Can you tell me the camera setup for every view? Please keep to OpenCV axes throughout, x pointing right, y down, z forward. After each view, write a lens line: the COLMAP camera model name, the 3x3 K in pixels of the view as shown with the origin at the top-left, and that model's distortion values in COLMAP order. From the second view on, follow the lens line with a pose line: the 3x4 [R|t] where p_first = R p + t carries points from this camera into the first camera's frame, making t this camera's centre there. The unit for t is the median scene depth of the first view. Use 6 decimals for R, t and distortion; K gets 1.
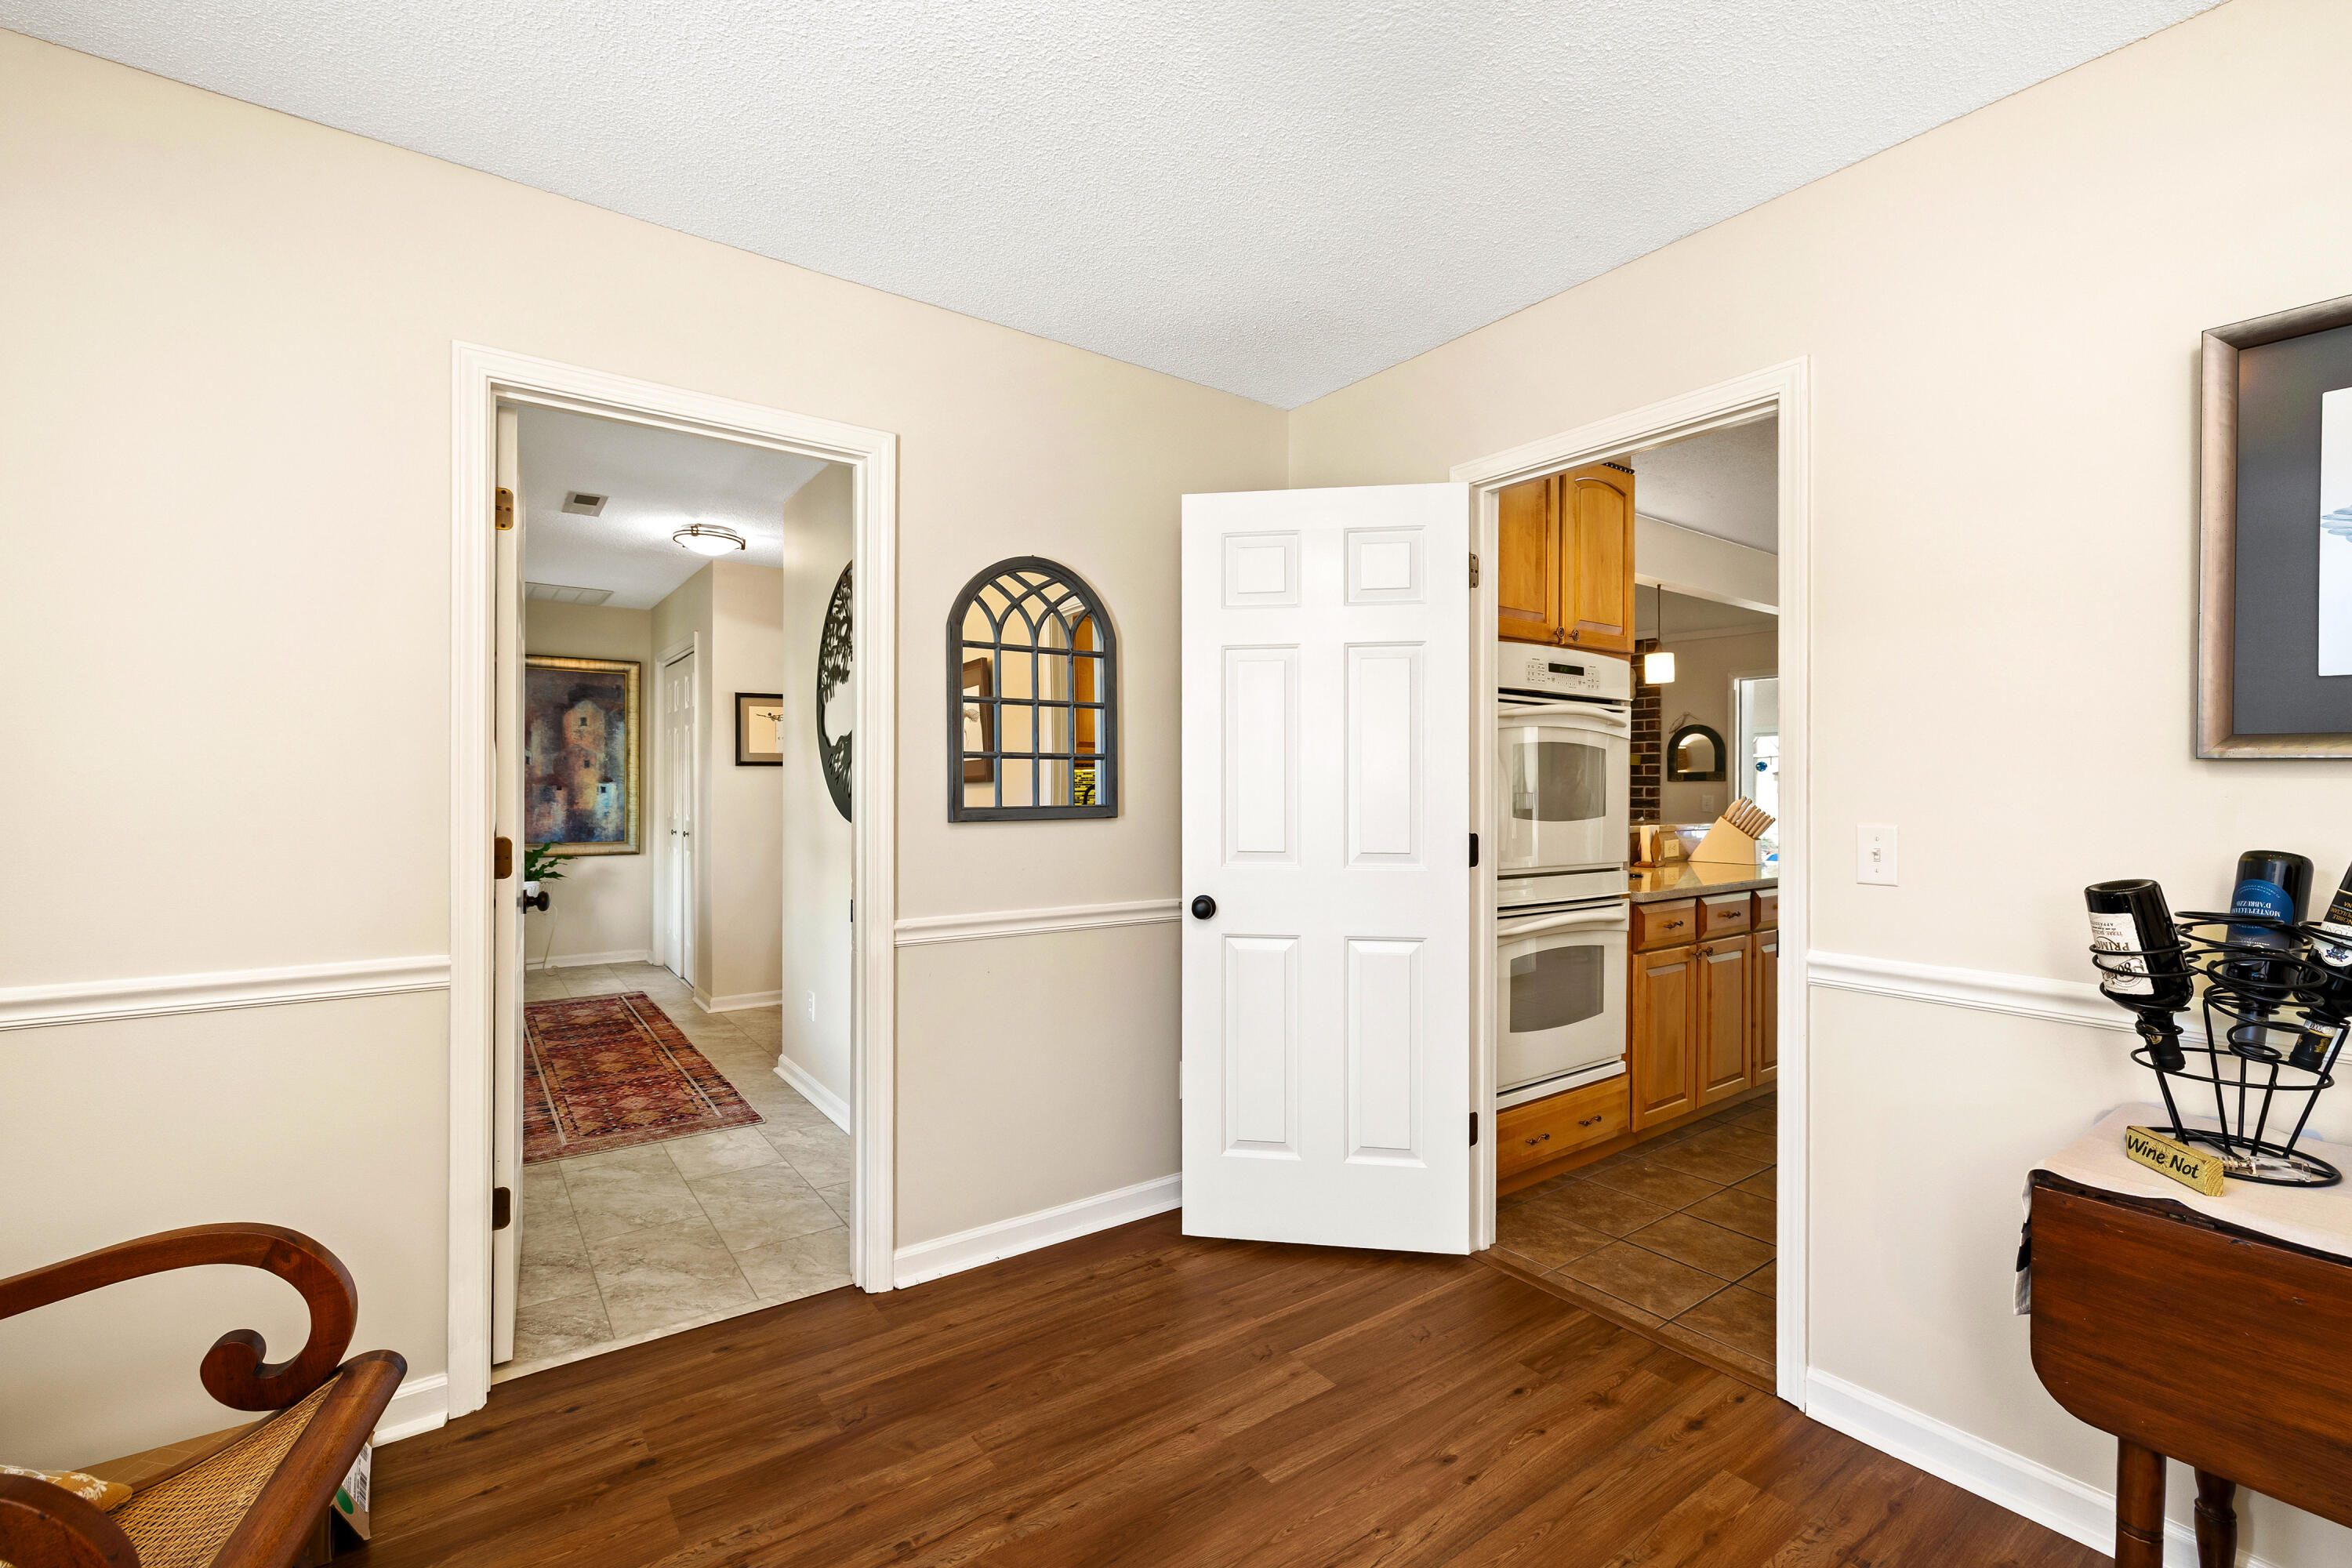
lens RADIAL K [[1021.1, 0, 1188.9], [0, 1021.1, 770.6], [0, 0, 1]] dist [-0.002138, 0.000789]
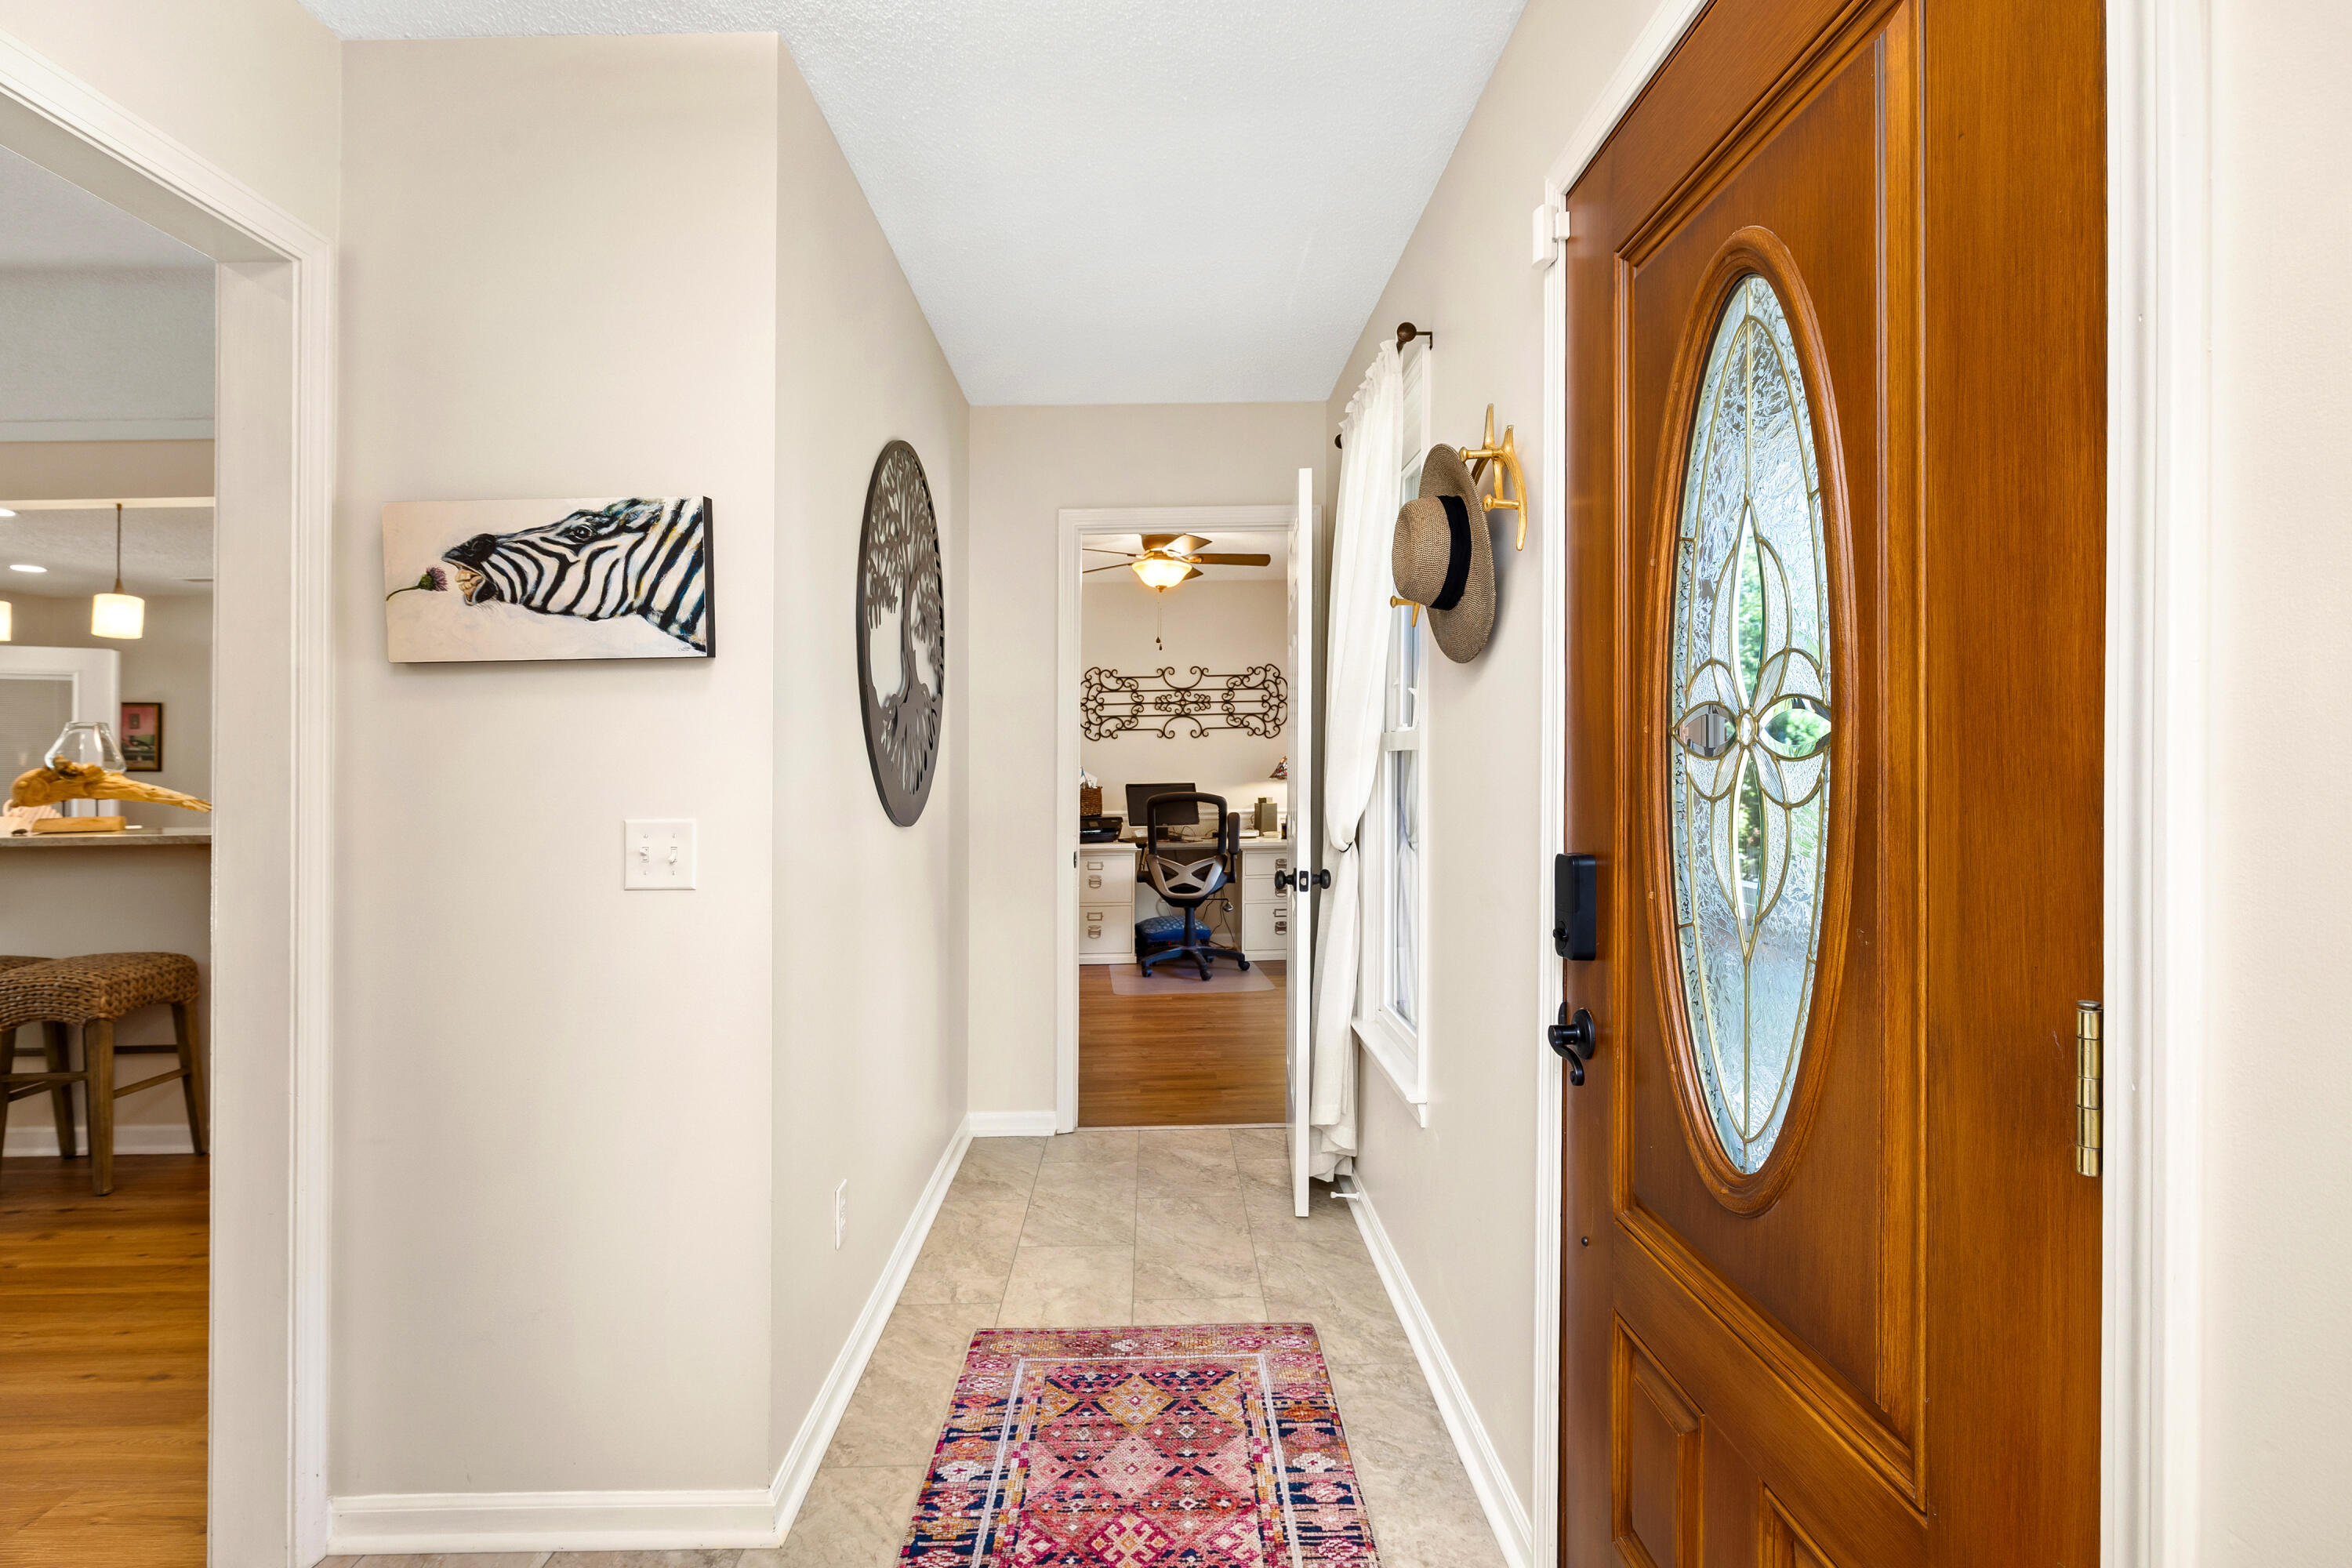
lens RADIAL K [[1160.3, 0, 1193.8], [0, 1160.3, 771.4], [0, 0, 1]] dist [-0.001528, 0.000255]
pose [[-0.825264, 0.004778, 0.564727, -0.495188], [0.006202, 0.999981, 0.000603, 0.008837], [-0.564713, 0.004000, -0.825278, 0.811805]]
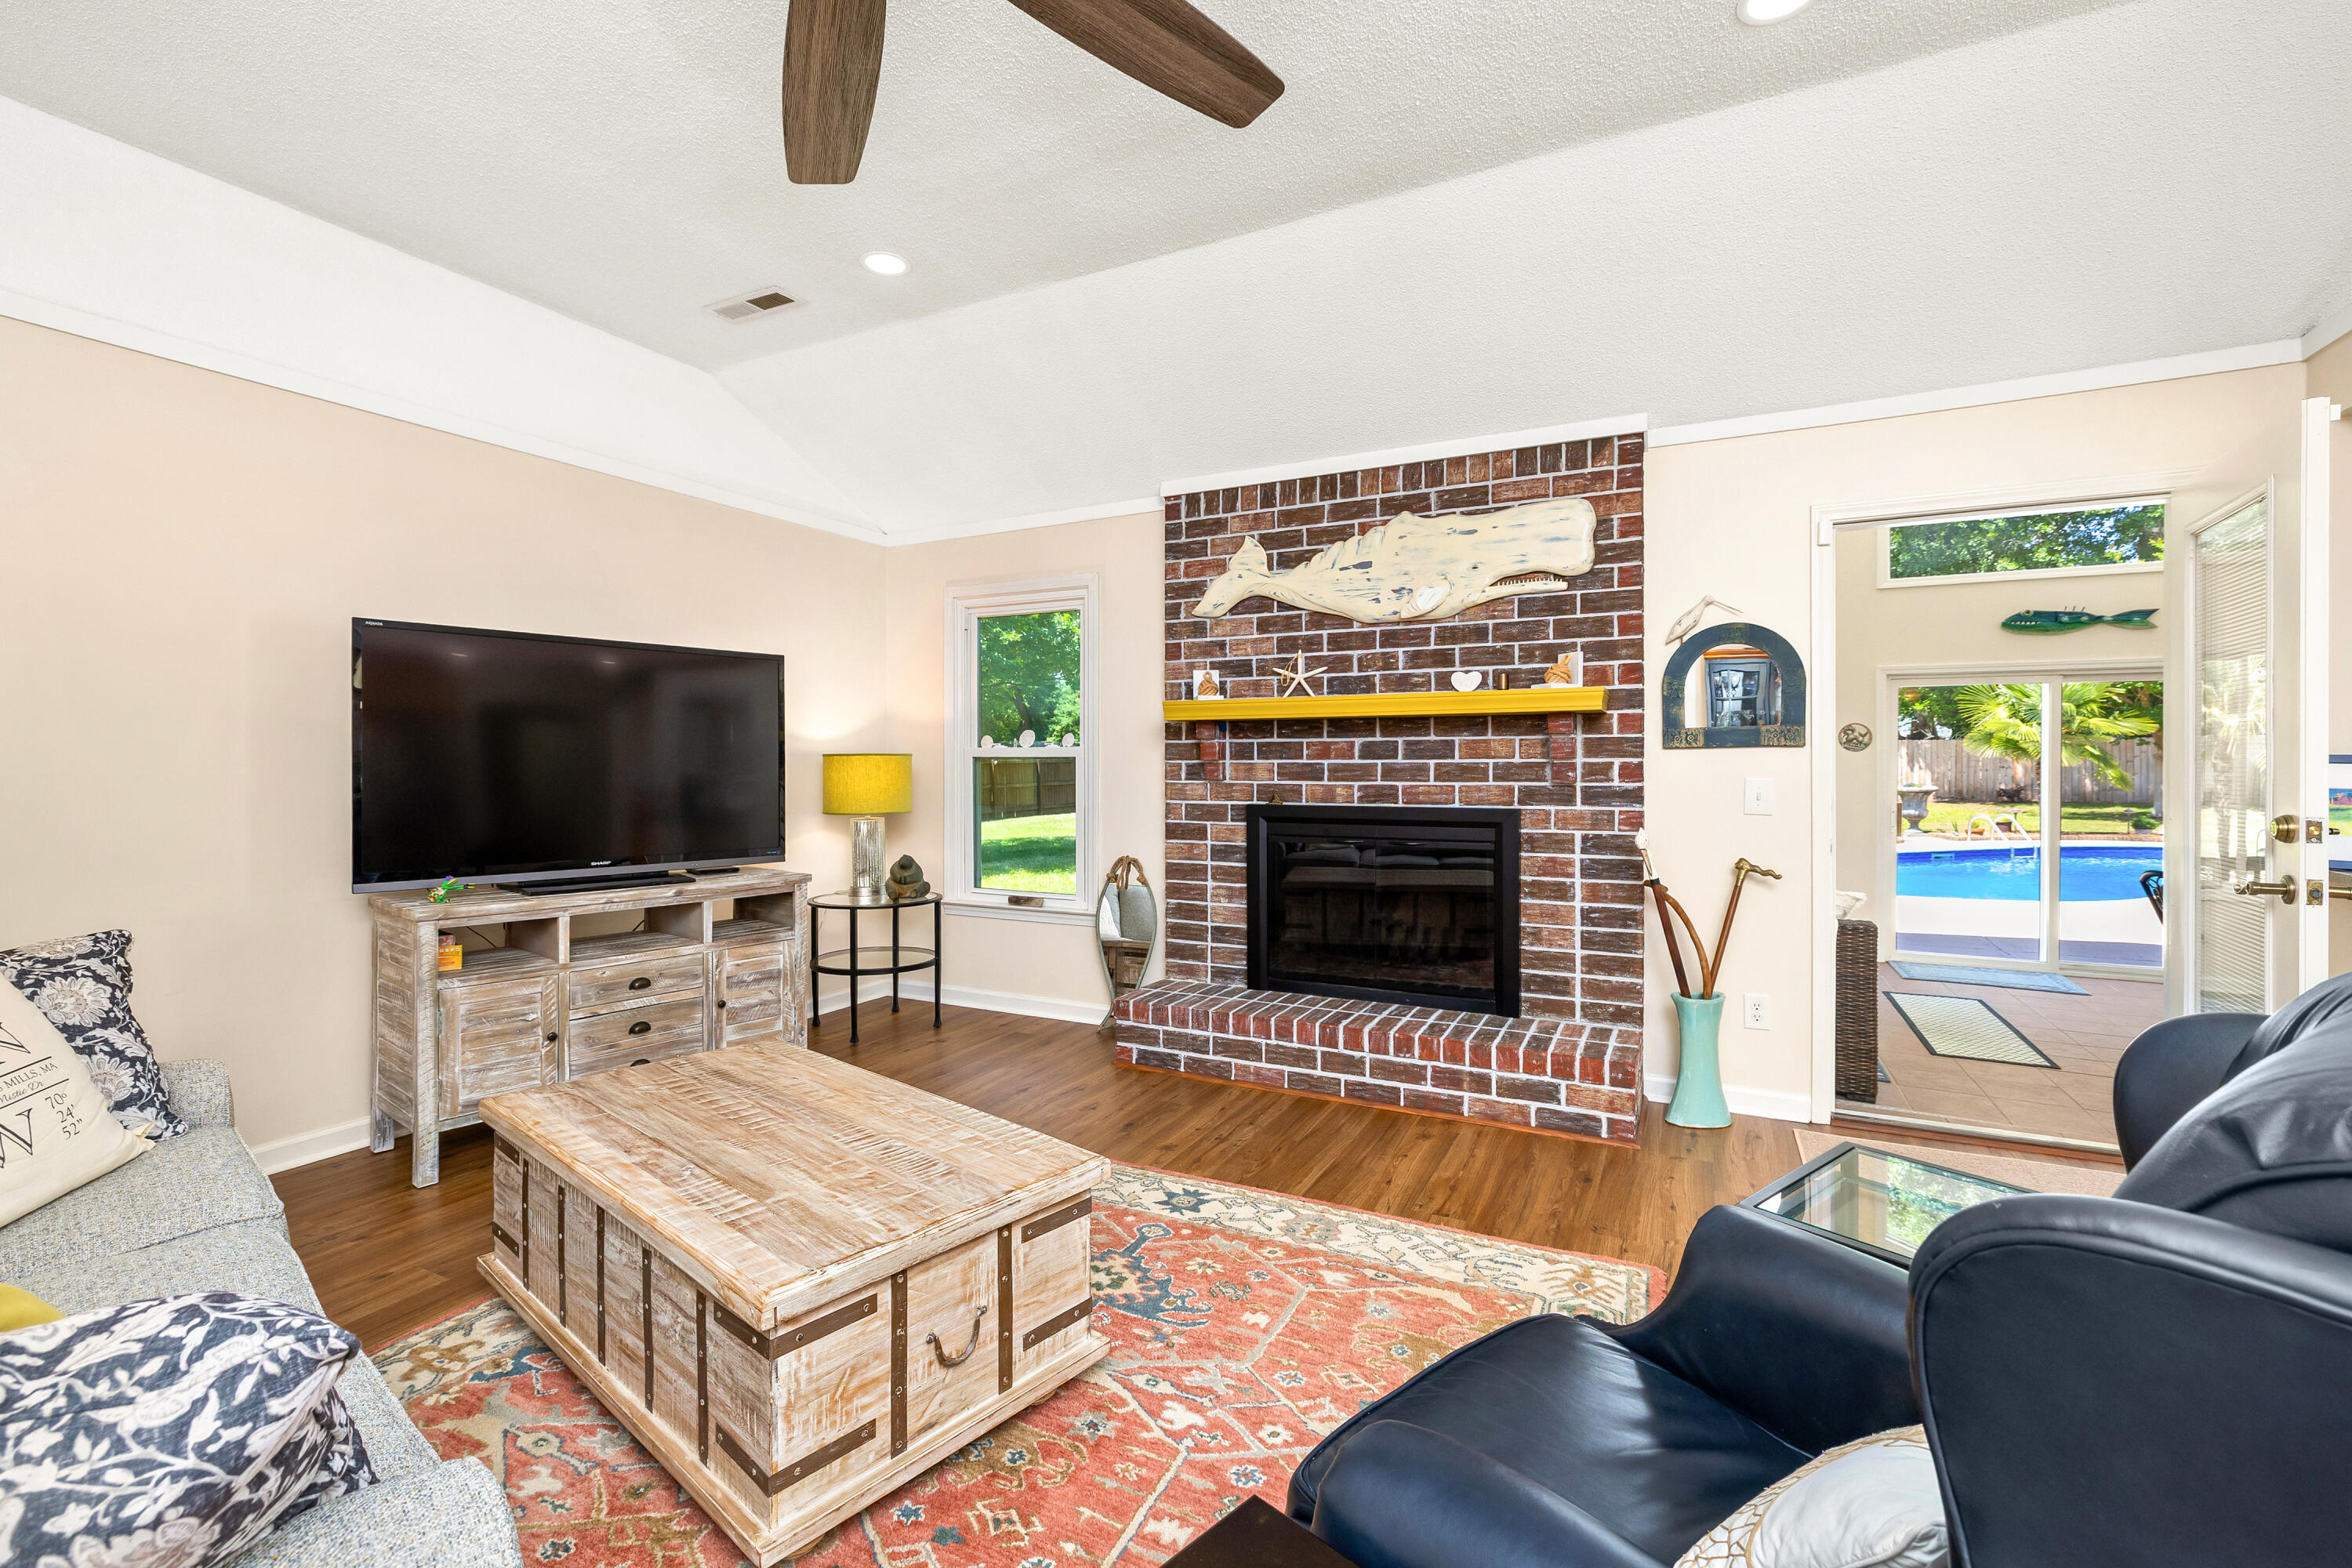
lens RADIAL K [[1021.1, 0, 1147.1], [0, 1021.1, 738.5], [0, 0, 1]] dist [-0.002138, 0.000789]
pose [[0.891557, 0.014600, 0.452672, 0.048163], [-0.015202, 0.999882, -0.002308, 0.013581], [-0.452652, -0.004824, 0.891674, 0.808709]]
